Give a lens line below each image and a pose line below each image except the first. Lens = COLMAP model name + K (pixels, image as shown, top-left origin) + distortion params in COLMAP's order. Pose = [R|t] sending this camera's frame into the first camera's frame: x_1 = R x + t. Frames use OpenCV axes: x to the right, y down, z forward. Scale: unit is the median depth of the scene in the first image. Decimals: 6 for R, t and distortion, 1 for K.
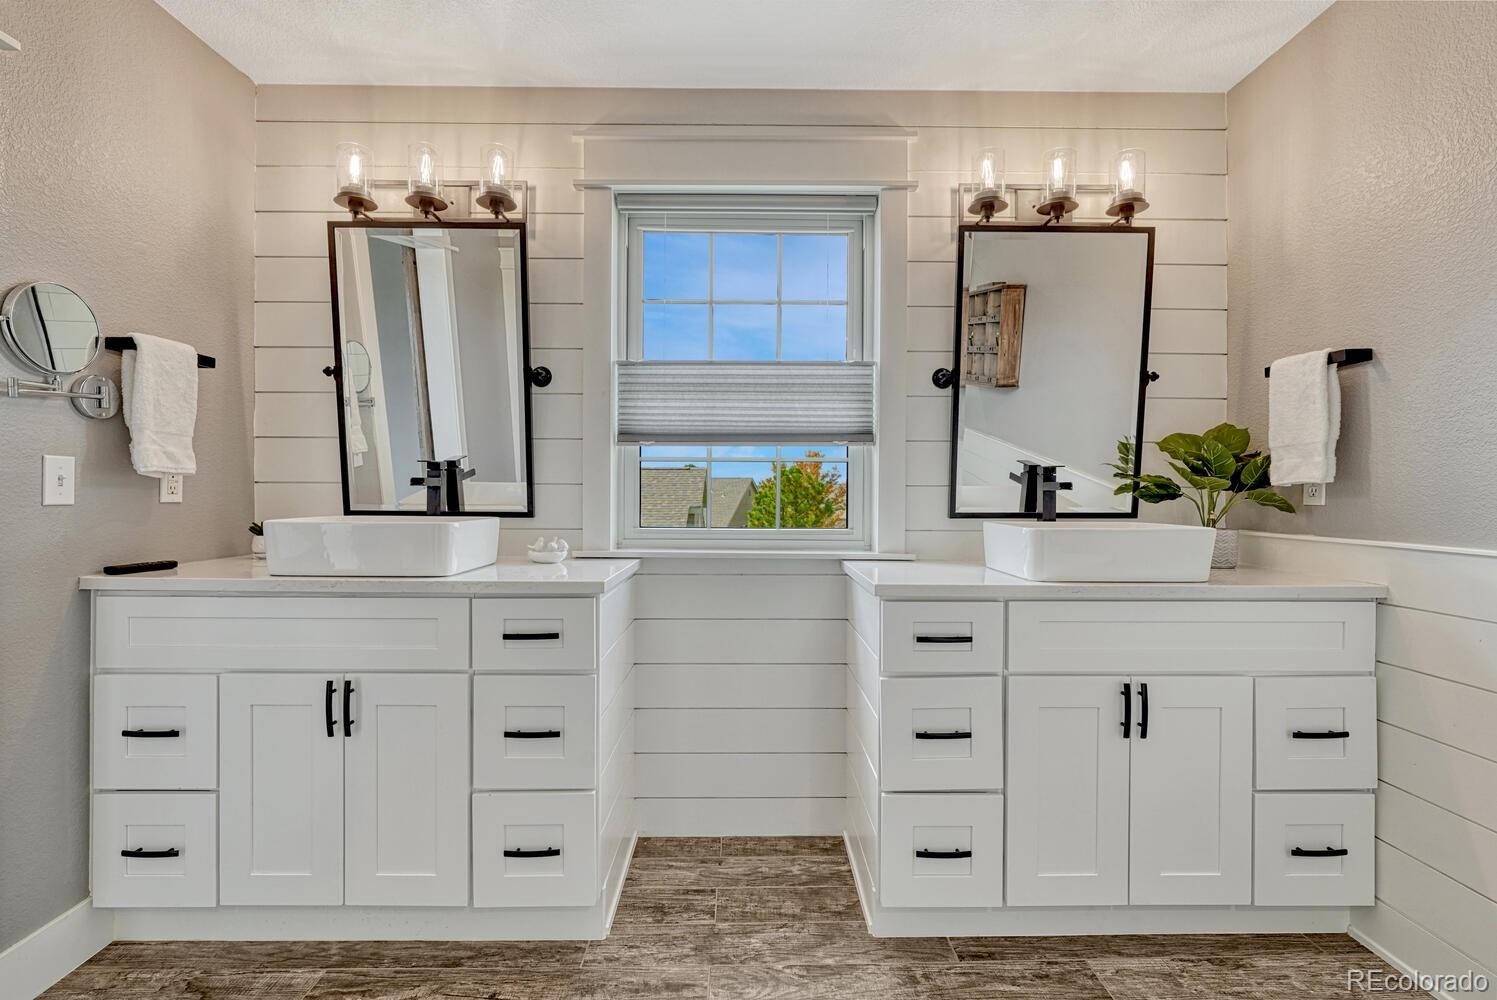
lens RADIAL K [[658.4, 0, 748.5], [0, 658.4, 500.0], [0, 0, 1]] dist [-0.003728, -0.000414]
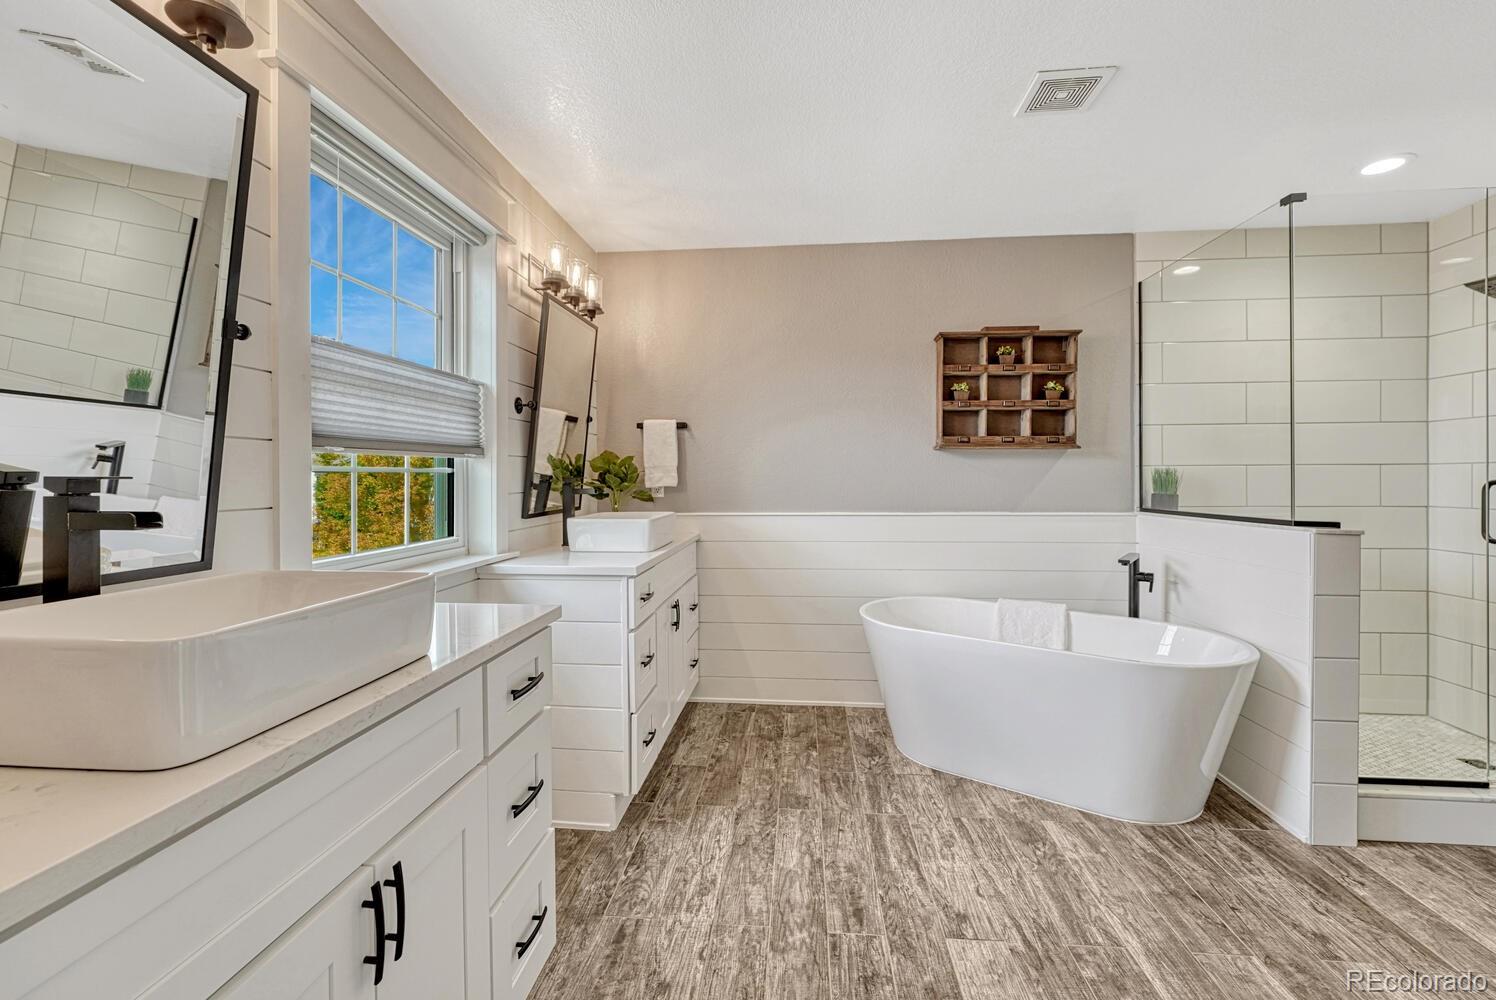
lens RADIAL K [[619.4, 0, 749.0], [0, 619.4, 487.9], [0, 0, 1]] dist [-0.001701, -0.000065]
pose [[0.119087, -0.024916, 0.992571, -0.997368], [0.023246, 0.999481, 0.022301, -0.058030], [-0.992612, 0.020417, 0.119605, 0.547802]]
